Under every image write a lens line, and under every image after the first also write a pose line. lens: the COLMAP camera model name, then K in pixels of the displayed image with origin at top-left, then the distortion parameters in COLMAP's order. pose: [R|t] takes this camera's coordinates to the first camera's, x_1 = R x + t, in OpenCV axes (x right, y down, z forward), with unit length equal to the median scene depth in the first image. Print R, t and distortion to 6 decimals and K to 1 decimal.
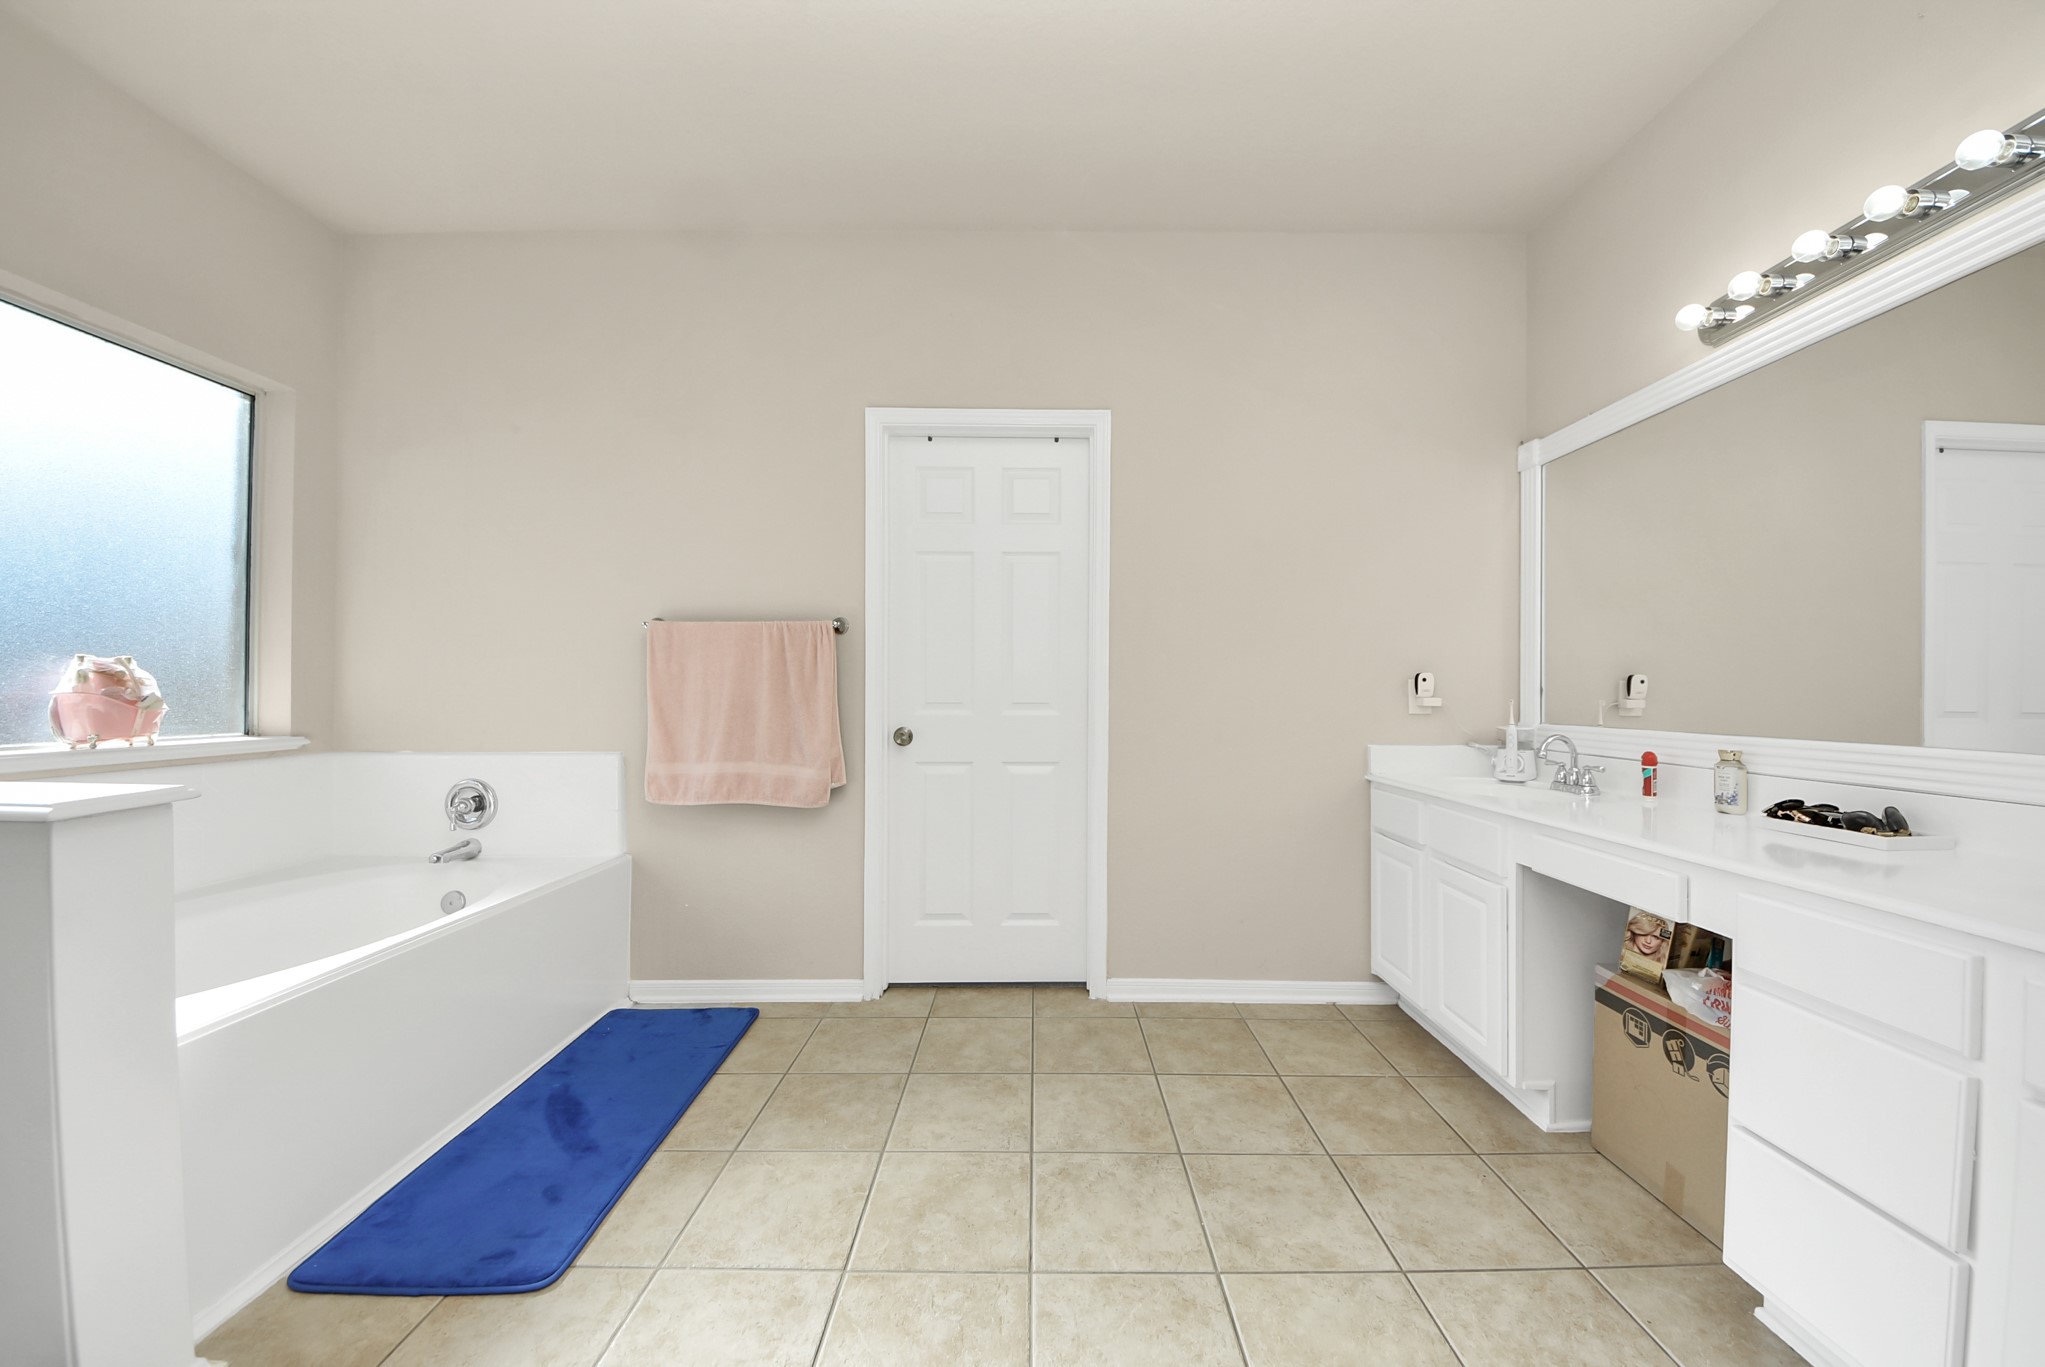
lens RADIAL K [[731.9, 0, 1026.5], [0, 731.9, 685.0], [0, 0, 1]] dist [0.000566, -0.000281]
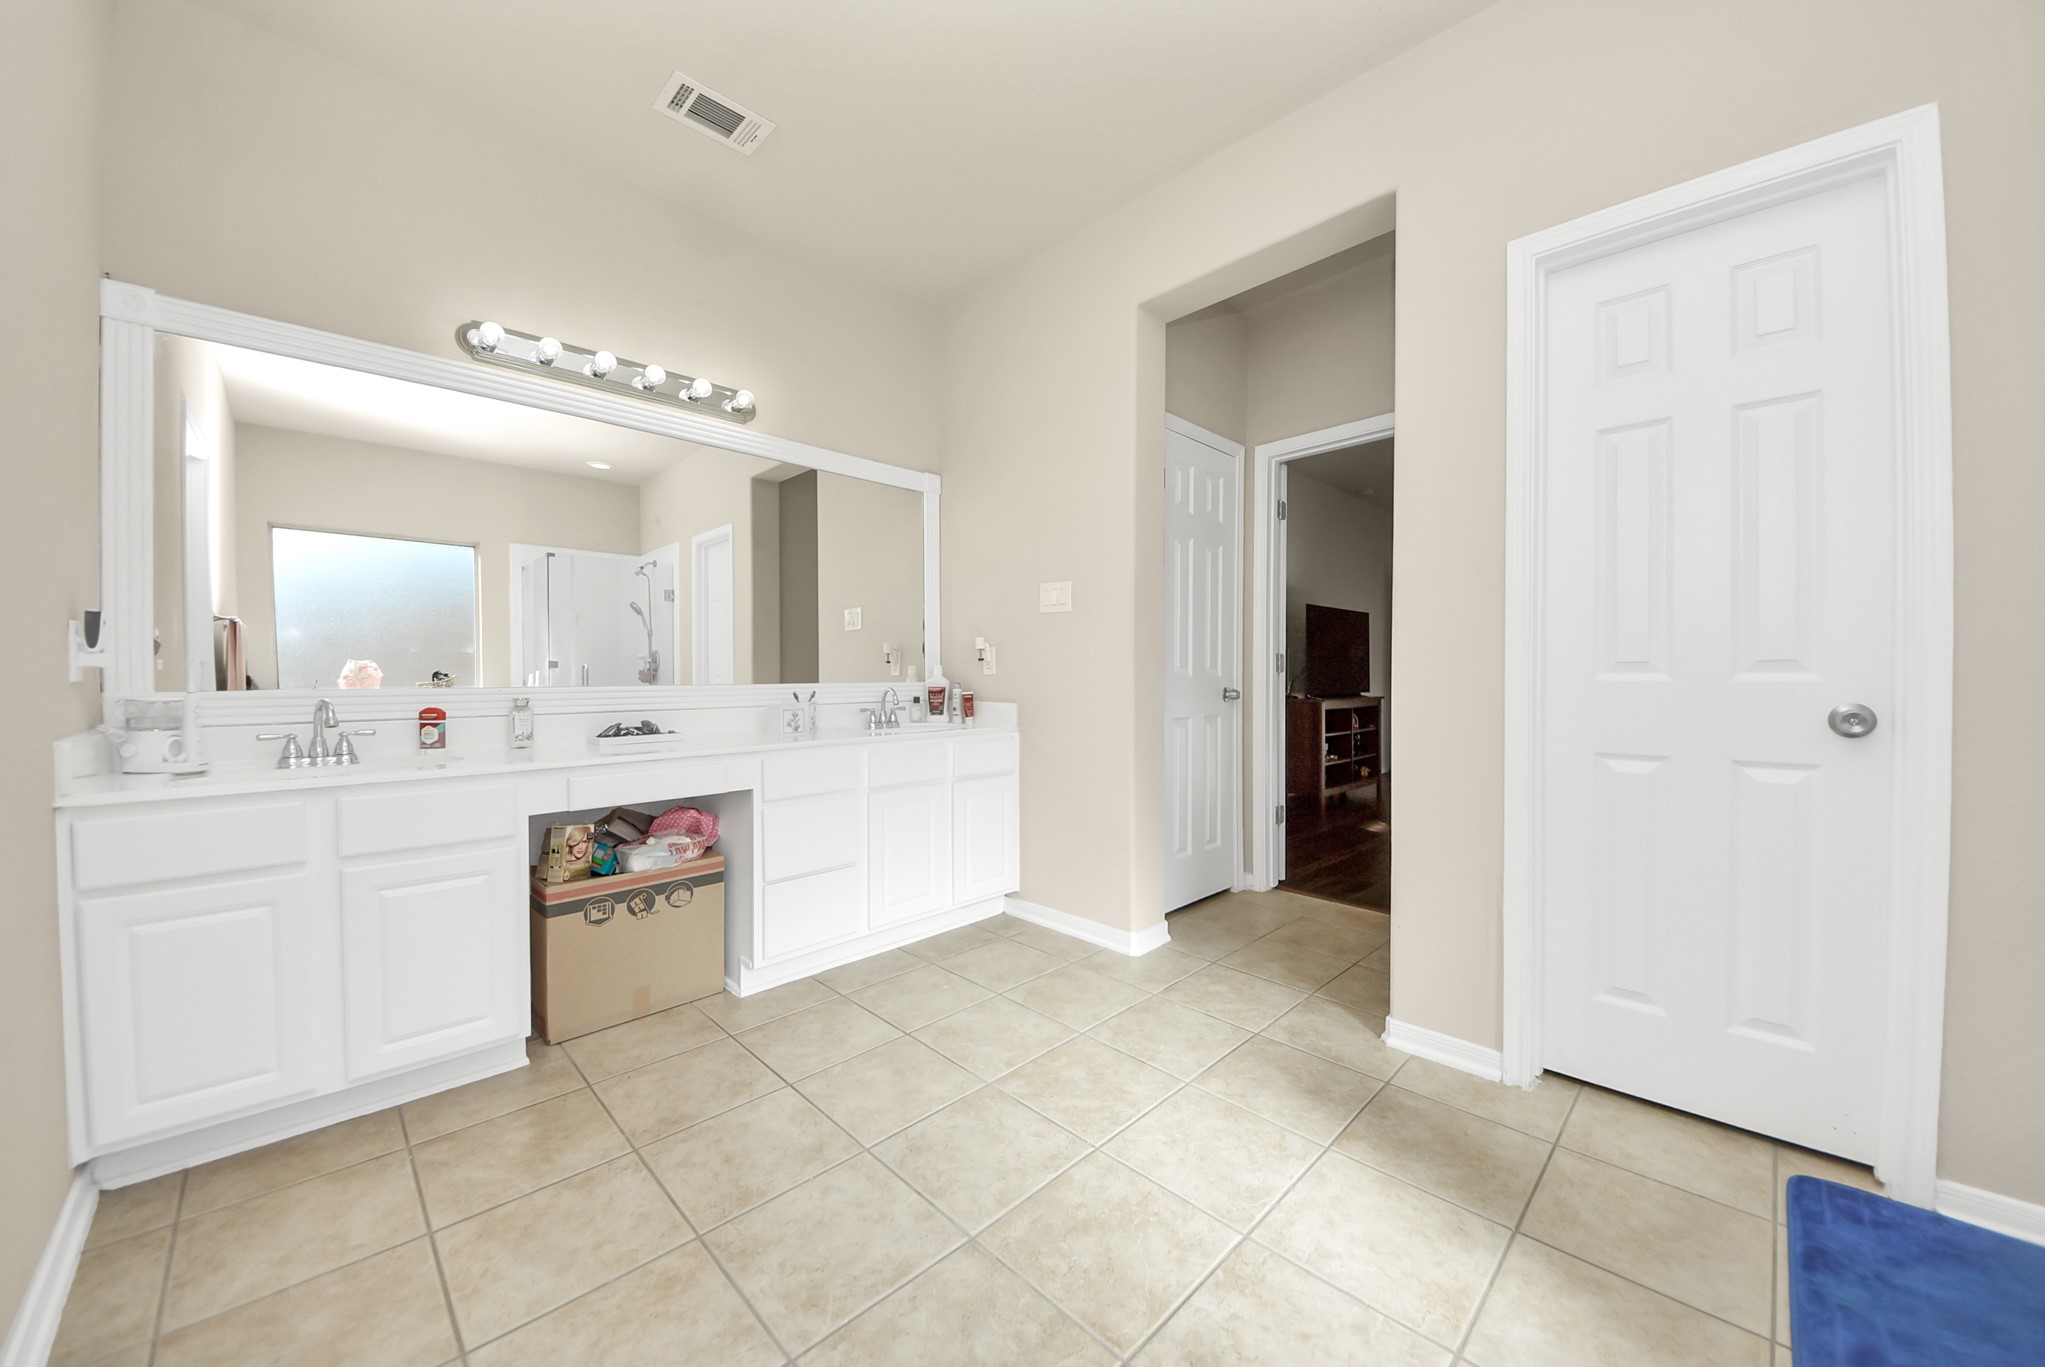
lens RADIAL K [[752.1, 0, 1030.4], [0, 752.1, 684.5], [0, 0, 1]] dist [-0.000799, -0.007896]
pose [[-0.715816, -0.009253, 0.698228, -0.619065], [-0.004625, 0.999953, 0.008509, 0.053322], [-0.698274, 0.002862, -0.715825, 1.395029]]
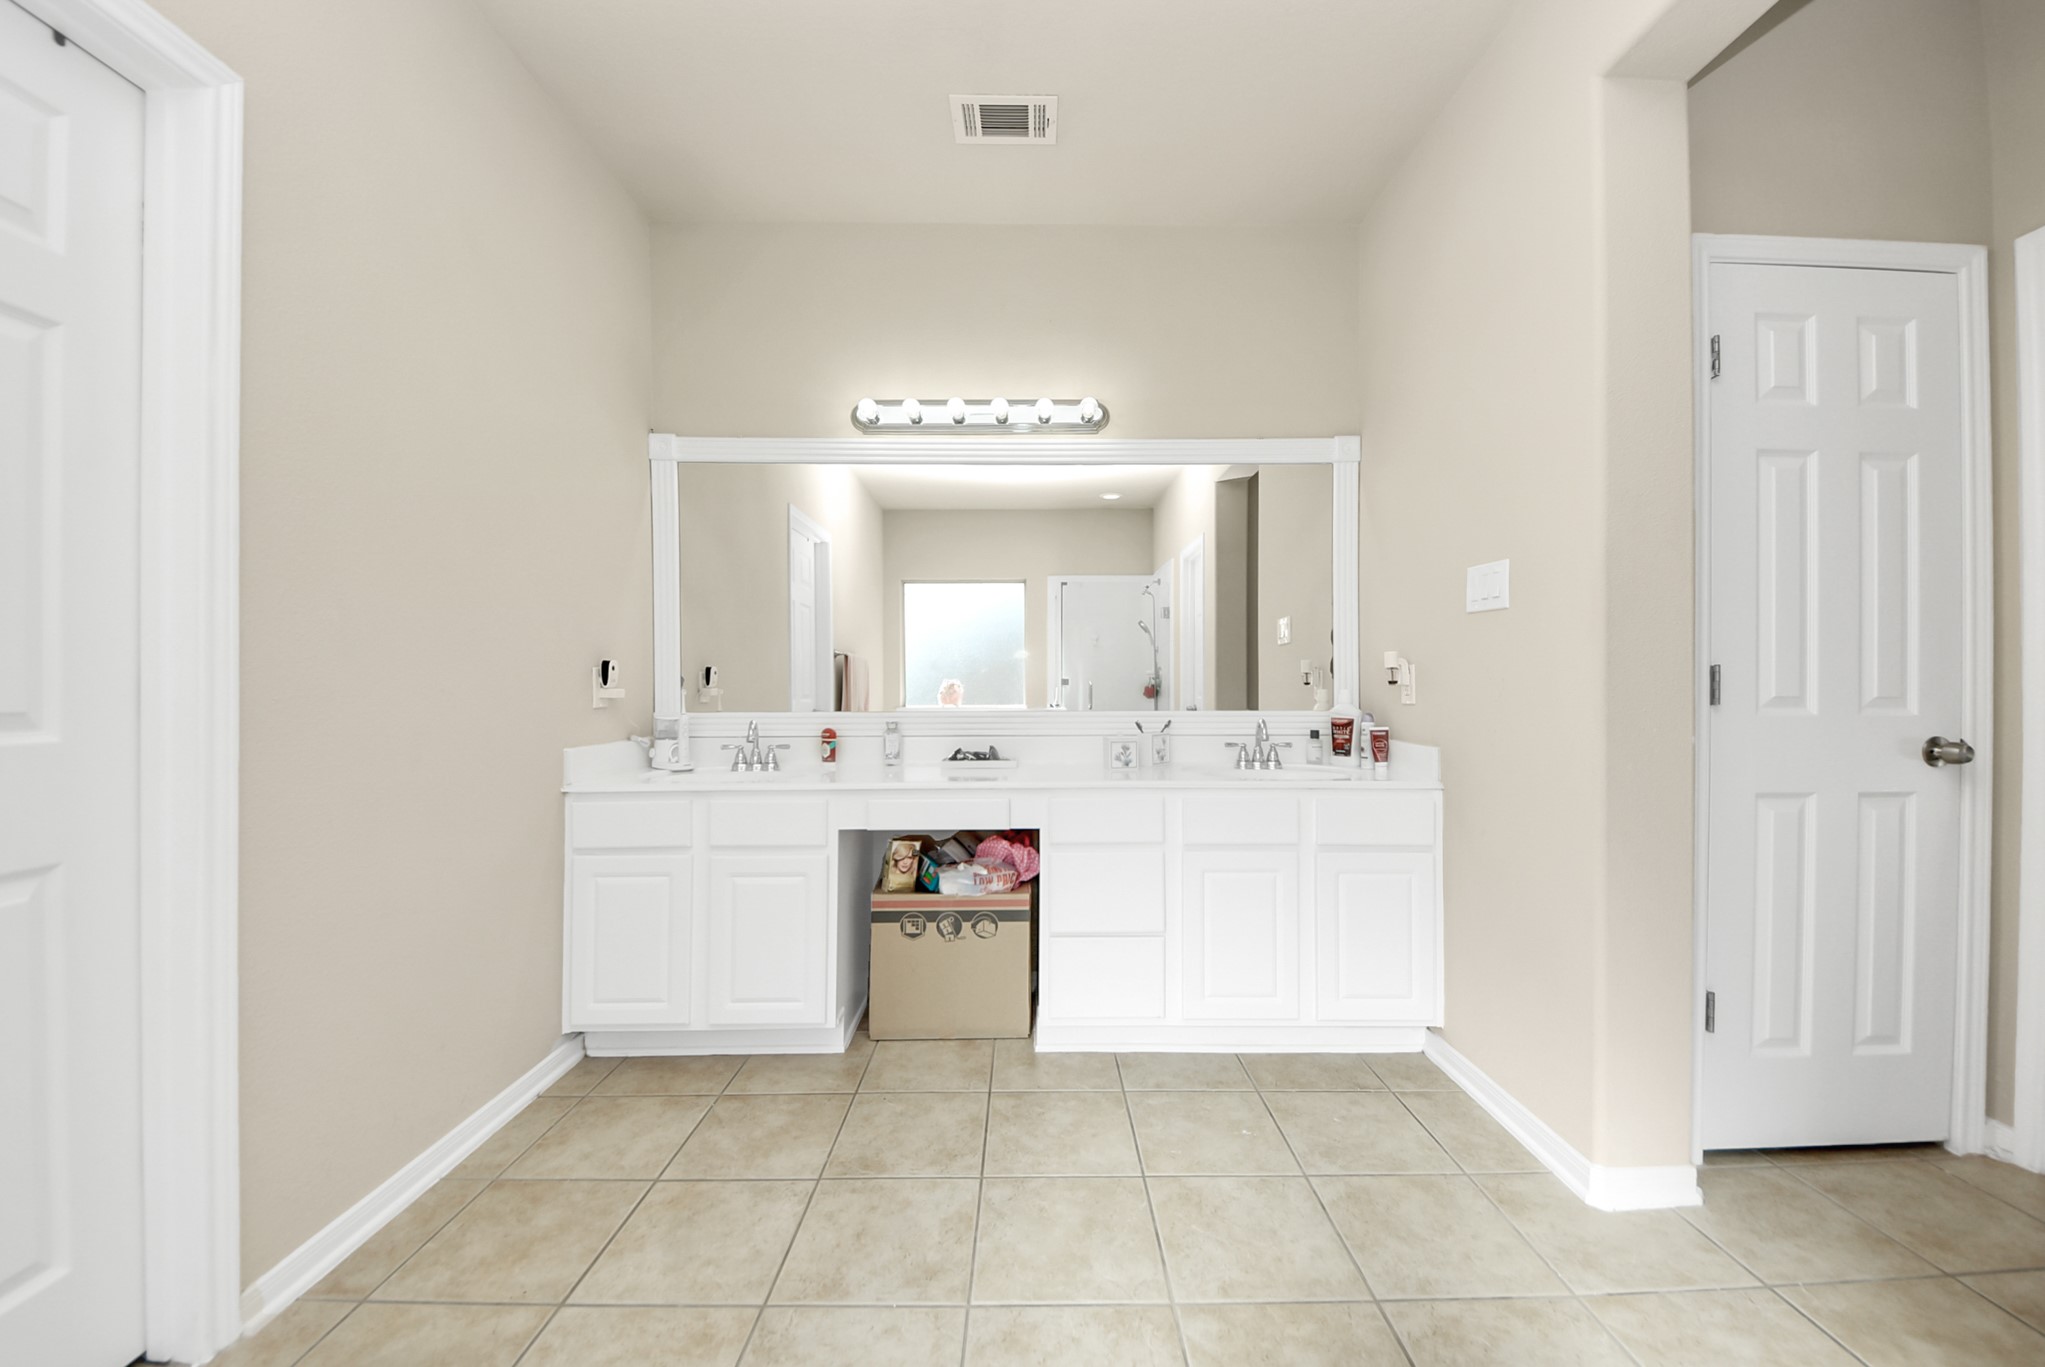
lens RADIAL K [[792.4, 0, 1024.6], [0, 792.4, 671.9], [0, 0, 1]] dist [0.016396, -0.002414]
pose [[-0.001316, 0.014306, 0.999897, -0.639678], [-0.006369, 0.999877, -0.014314, 0.013215], [-0.999979, -0.006387, -0.001225, 0.786015]]
